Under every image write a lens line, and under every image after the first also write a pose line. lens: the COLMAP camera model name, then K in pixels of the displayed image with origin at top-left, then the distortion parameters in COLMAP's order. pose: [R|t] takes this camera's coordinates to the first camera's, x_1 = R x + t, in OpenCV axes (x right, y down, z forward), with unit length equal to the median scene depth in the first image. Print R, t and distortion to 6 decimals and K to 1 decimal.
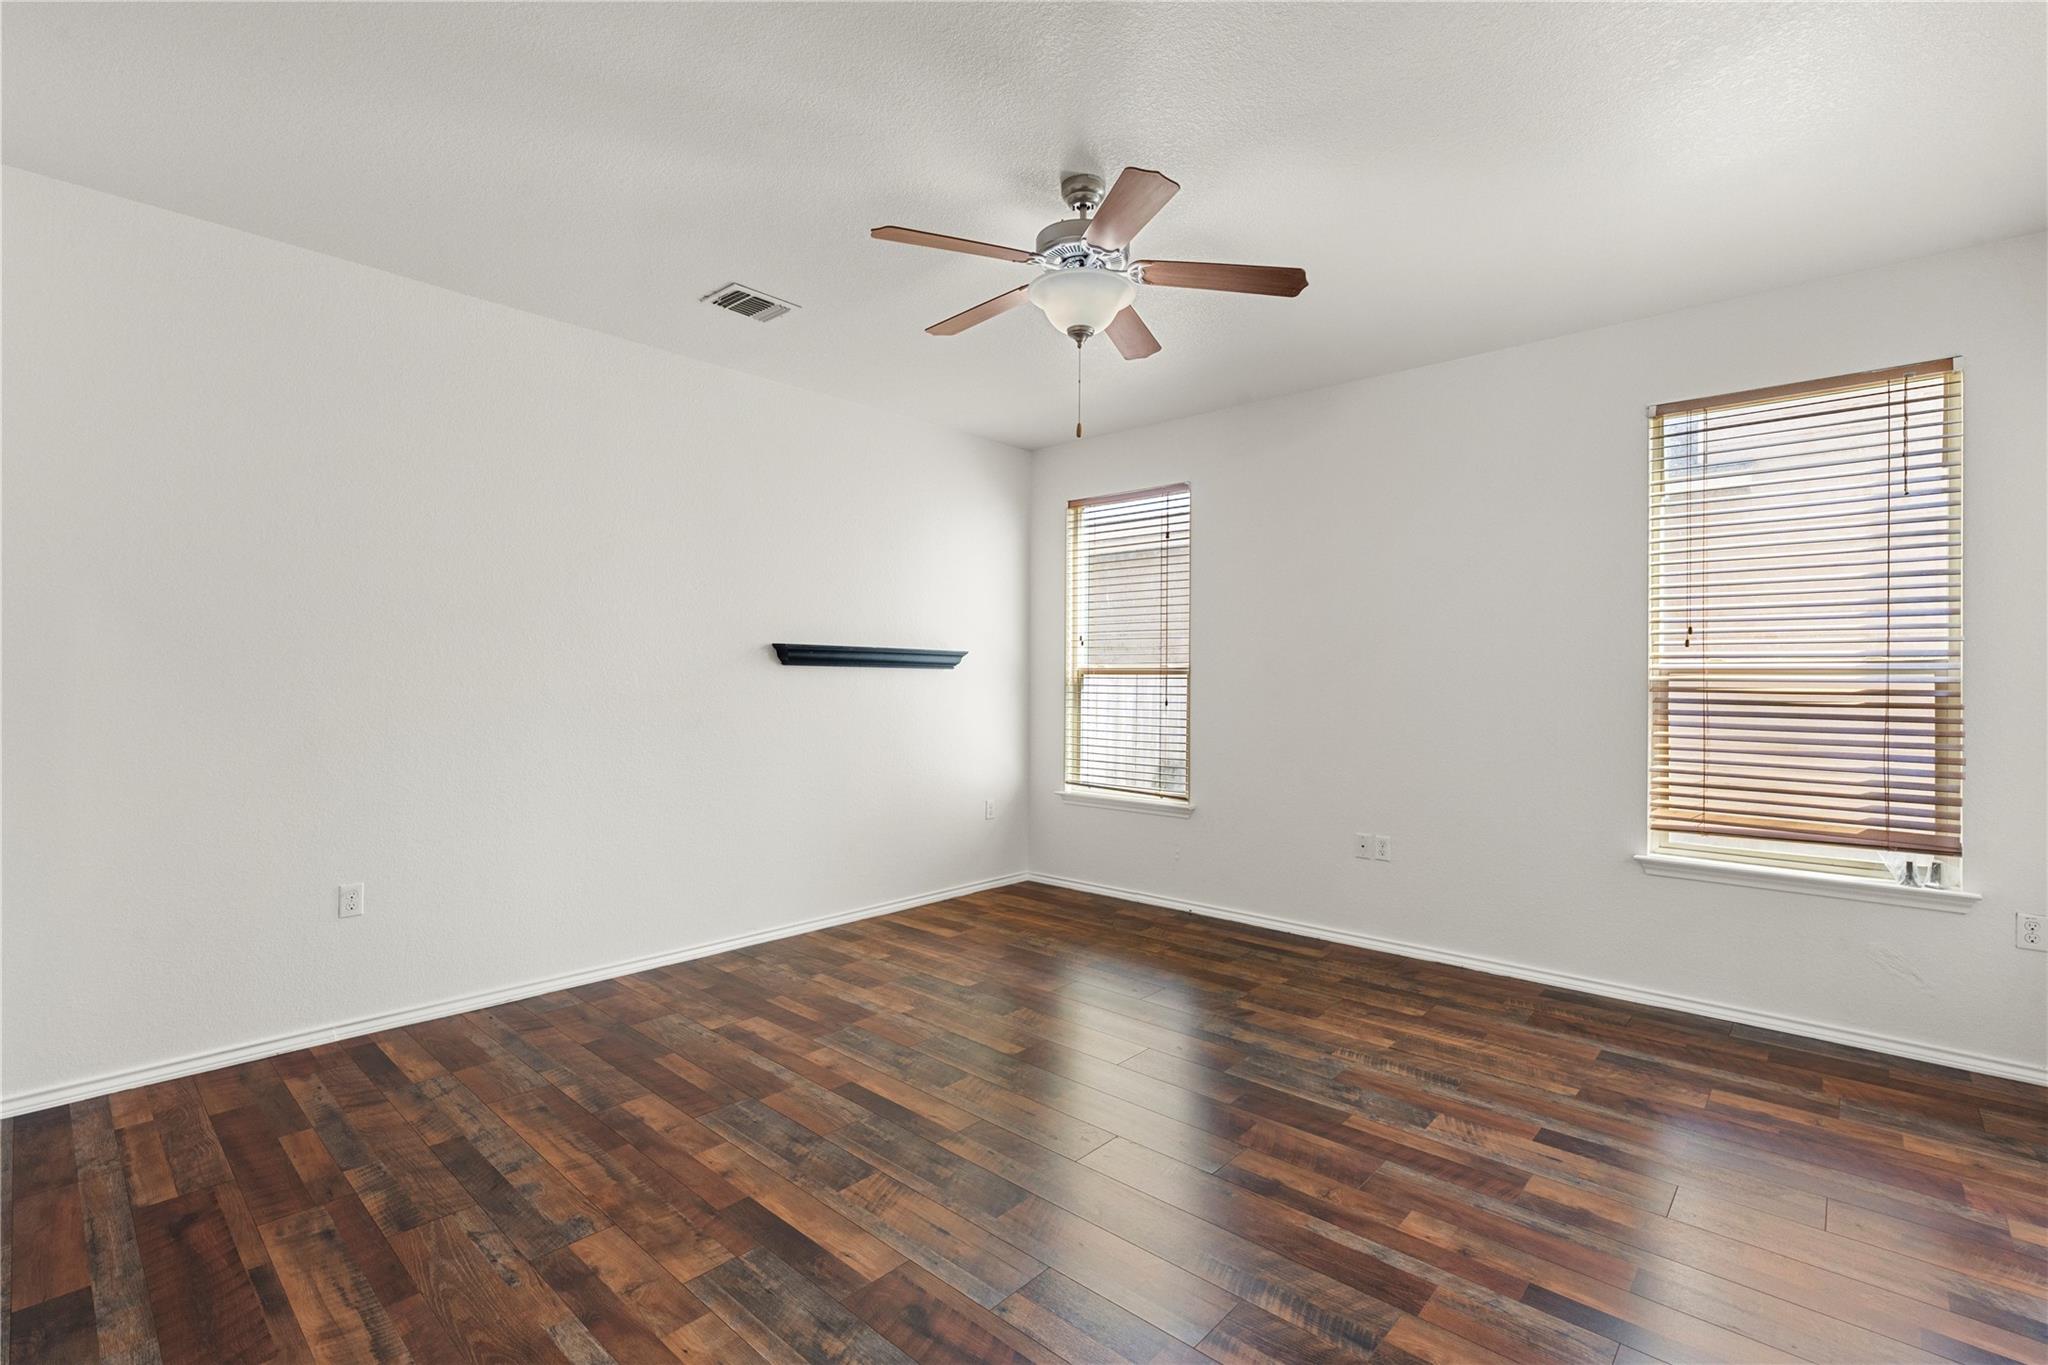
lens RADIAL K [[942.7, 0, 1023.7], [0, 942.7, 674.4], [0, 0, 1]] dist [-0.002078, 0.000855]
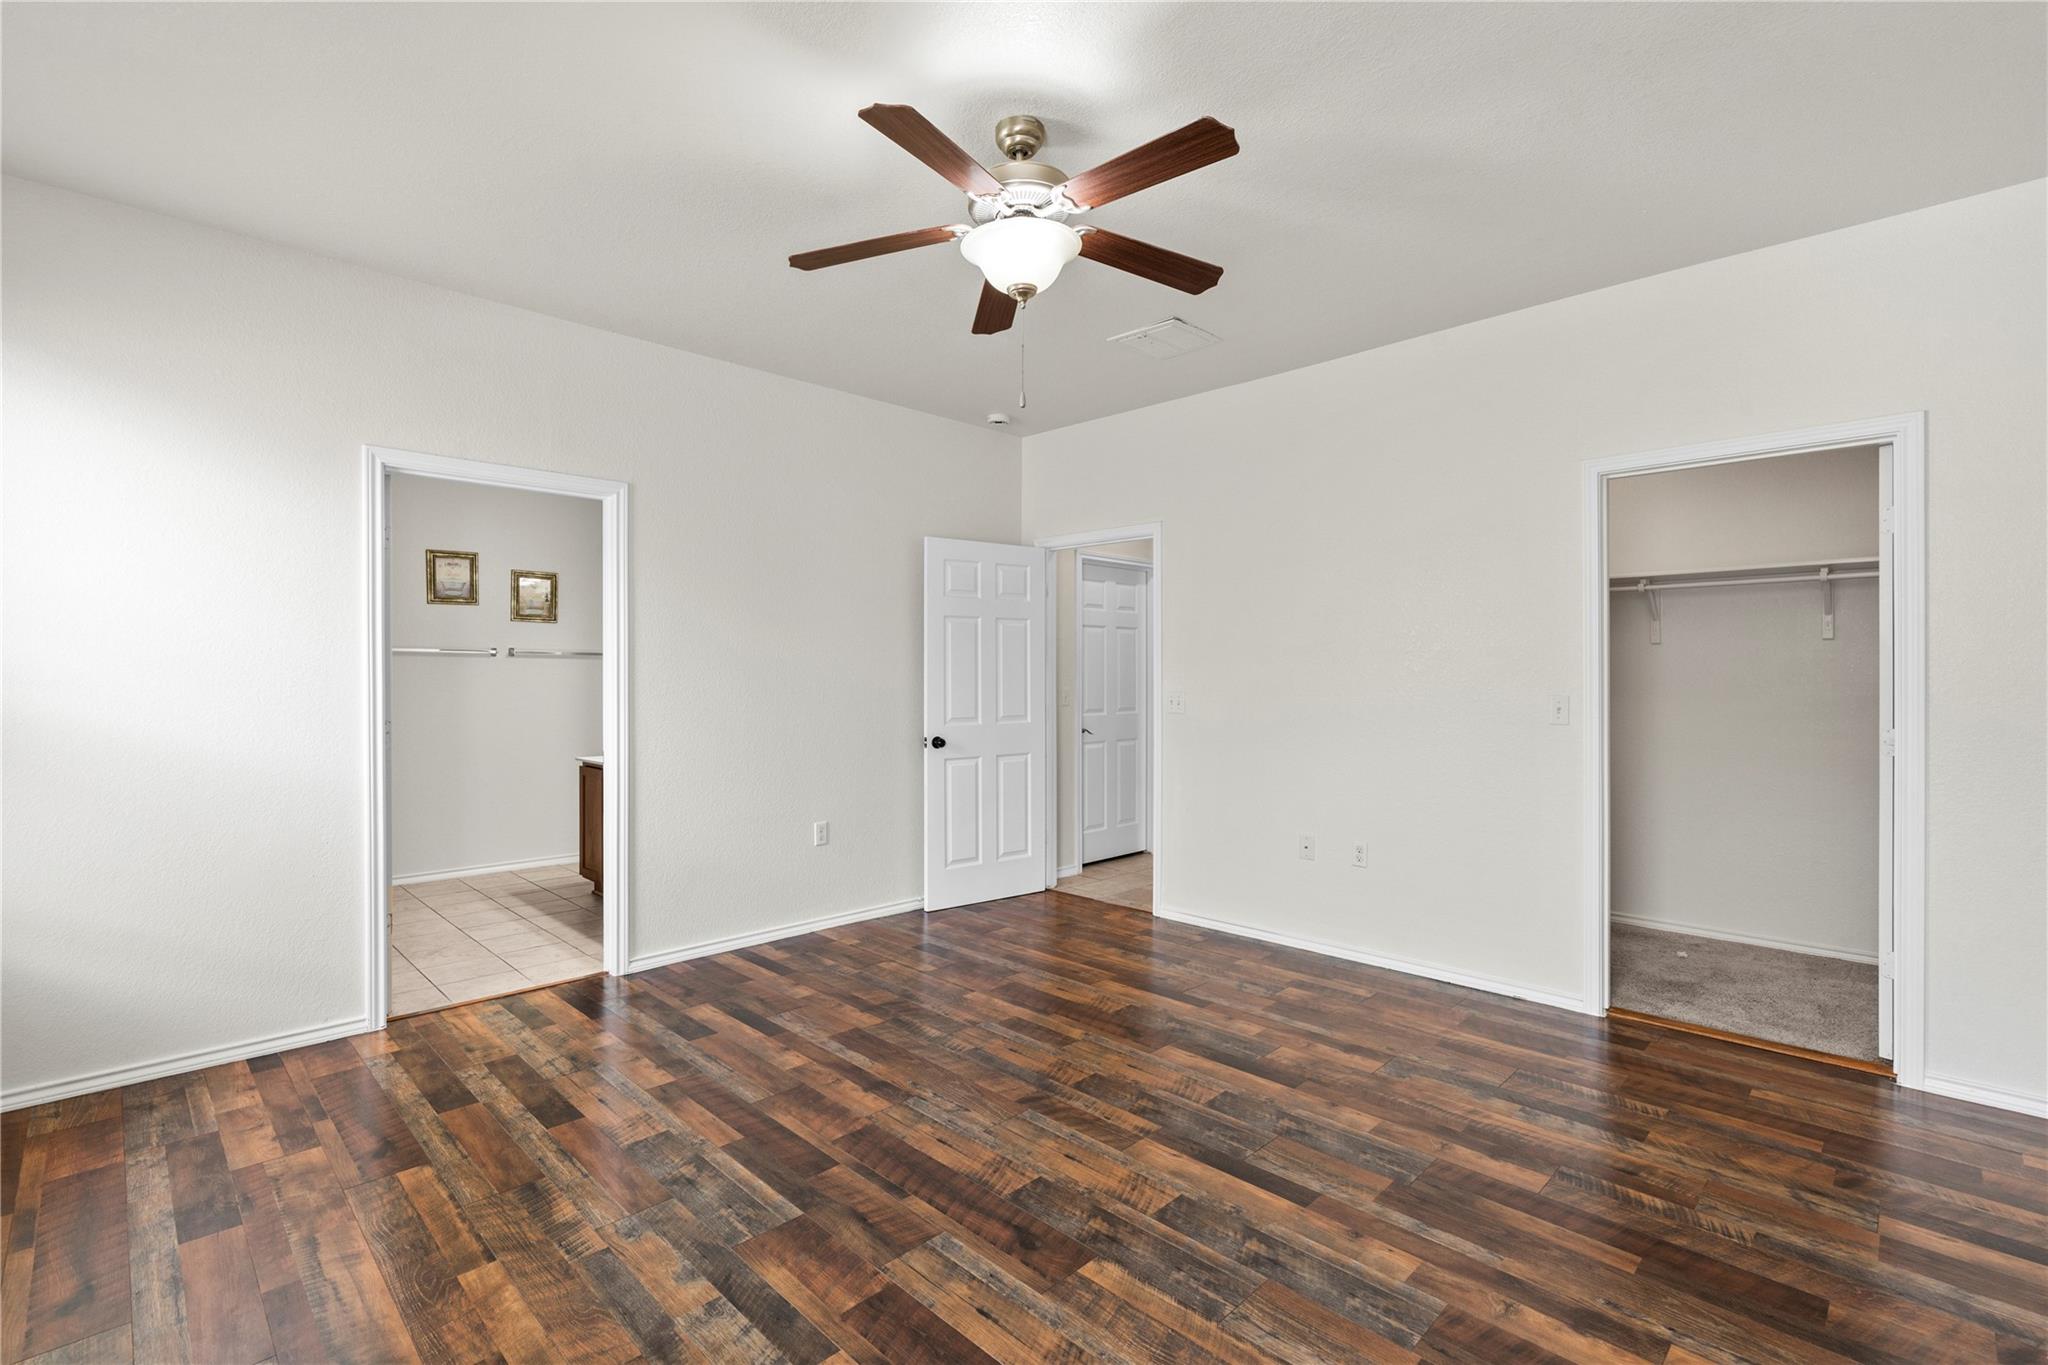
lens RADIAL K [[942.7, 0, 1023.7], [0, 942.7, 674.4], [0, 0, 1]] dist [-0.002078, 0.000855]
pose [[-0.998916, -0.009453, 0.045578, 0.013886], [-0.009750, 0.999933, -0.006299, 0.008615], [-0.045515, -0.006737, -0.998941, 1.784151]]
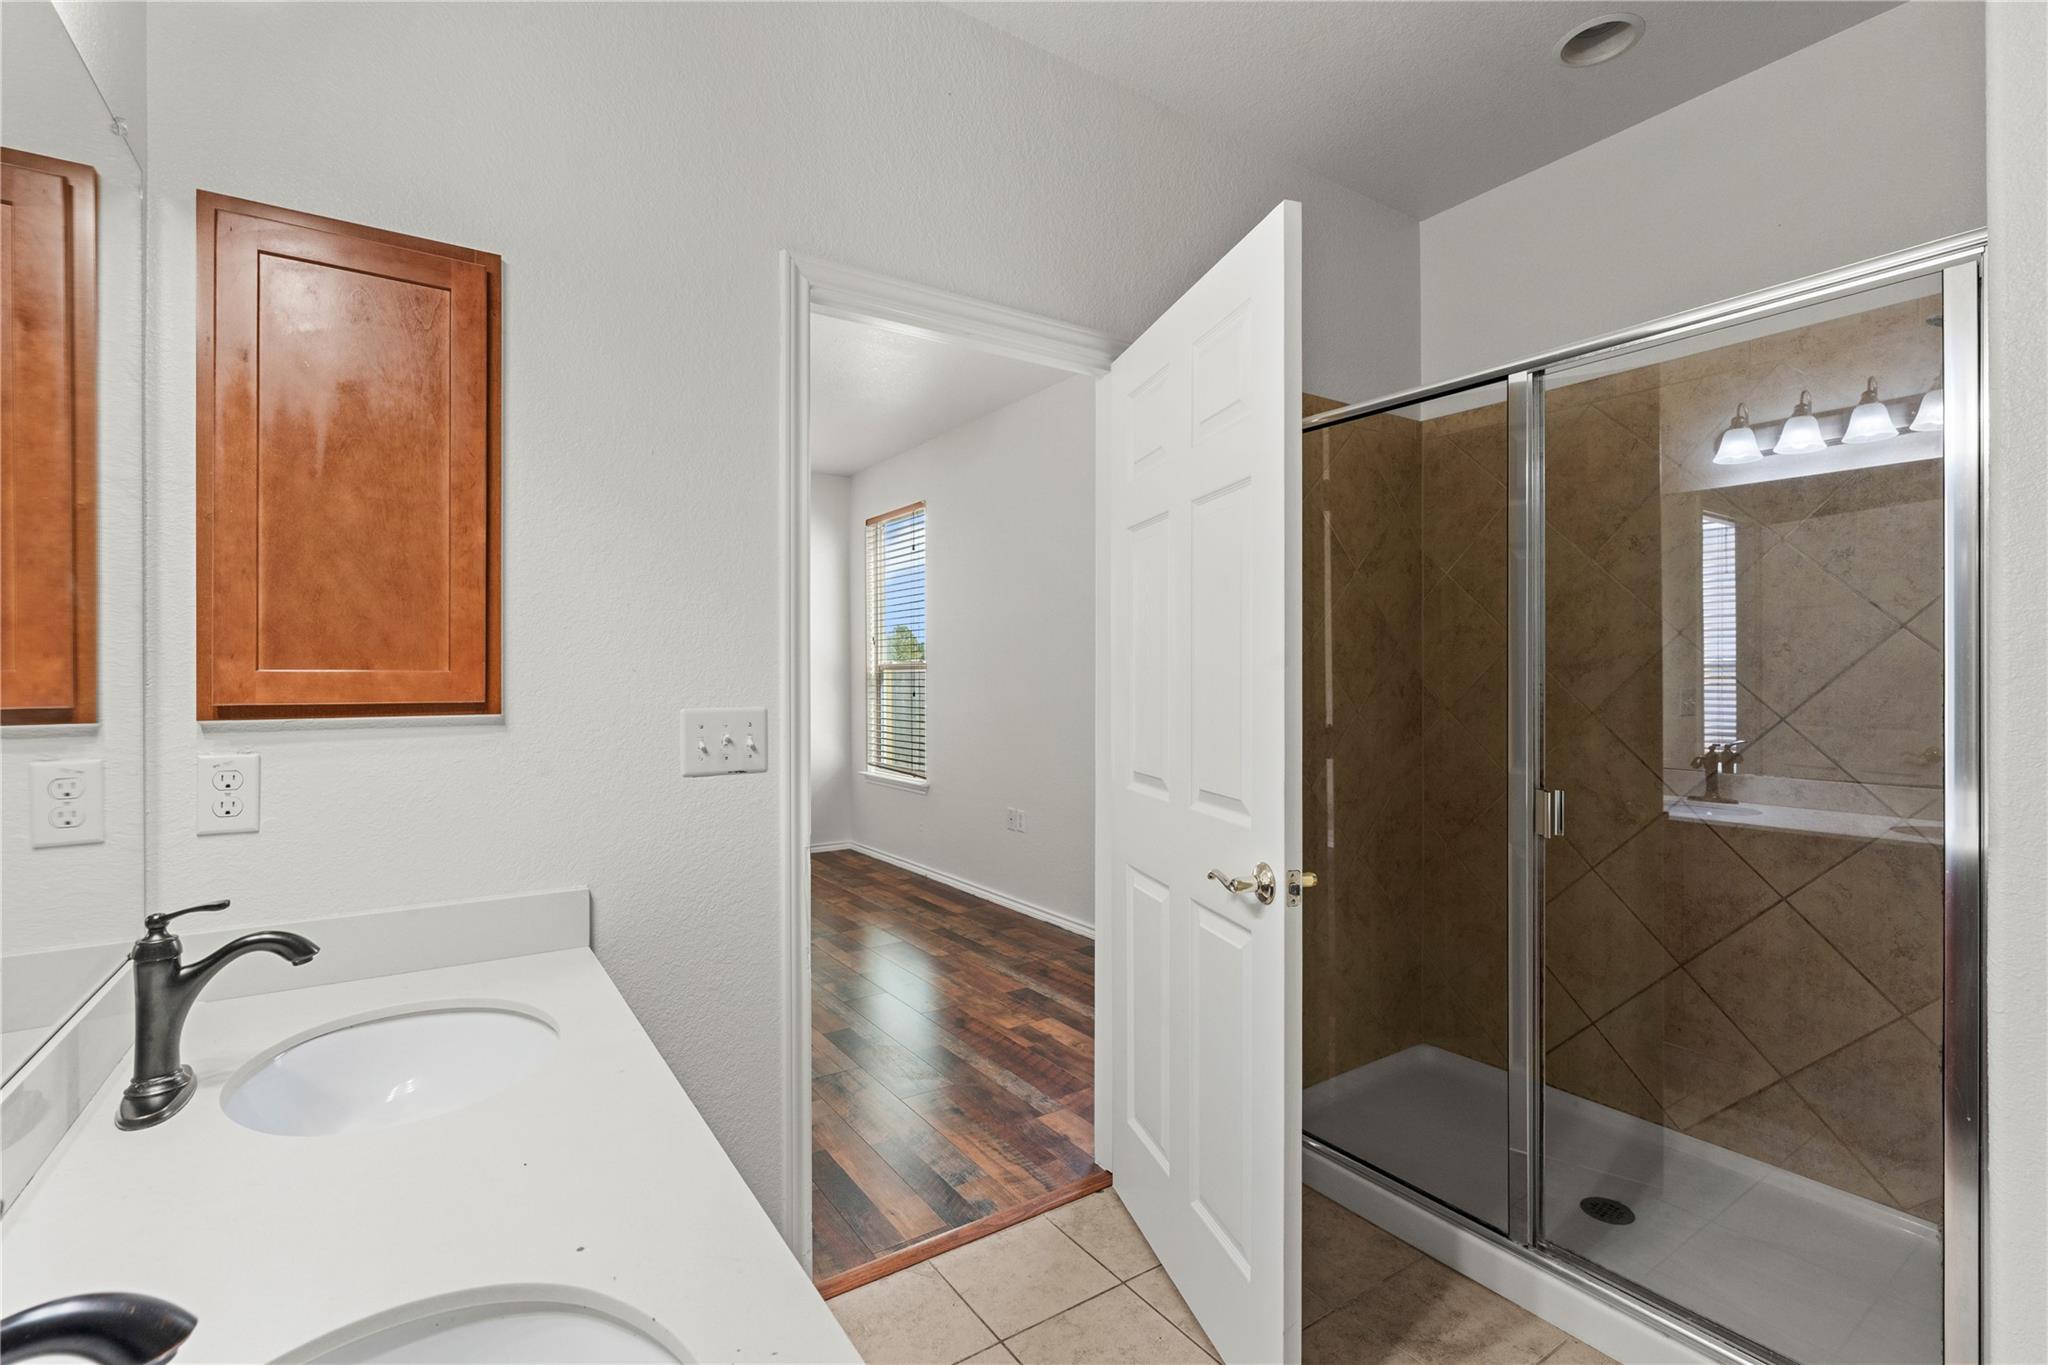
lens RADIAL K [[942.7, 0, 1023.7], [0, 942.7, 674.4], [0, 0, 1]] dist [-0.002078, 0.000855]
pose [[0.972939, -0.008714, -0.230896, 0.972408], [0.009277, 0.999956, 0.001351, 0.010838], [0.230875, -0.003456, 0.972977, -0.148251]]
